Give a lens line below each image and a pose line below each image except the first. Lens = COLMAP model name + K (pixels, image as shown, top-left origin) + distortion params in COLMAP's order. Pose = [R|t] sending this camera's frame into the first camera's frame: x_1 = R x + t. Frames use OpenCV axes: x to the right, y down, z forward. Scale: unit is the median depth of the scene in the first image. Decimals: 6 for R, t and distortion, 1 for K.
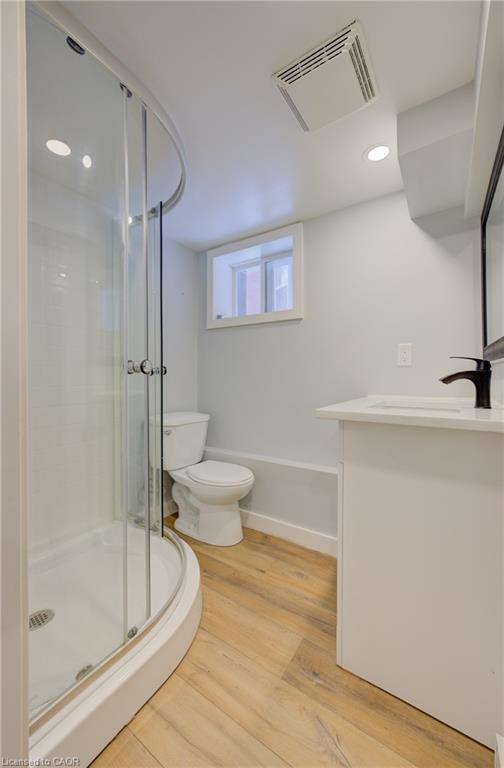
lens RADIAL K [[309.3, 0, 255.1], [0, 309.3, 379.2], [0, 0, 1]] dist [0.000546, 0.000186]
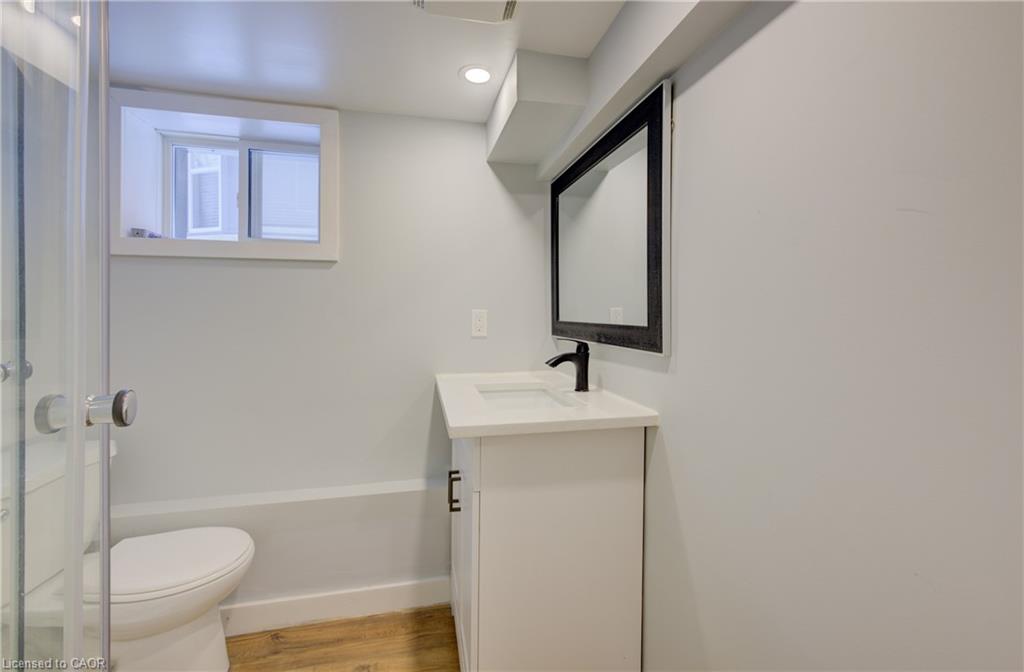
lens RADIAL K [[412.4, 0, 514.5], [0, 412.4, 316.2], [0, 0, 1]] dist [0.000546, 0.000186]
pose [[0.690271, -0.000684, 0.723551, -0.221503], [-0.001646, 0.999995, 0.002517, -0.090753], [-0.723549, -0.002928, 0.690267, 0.156308]]
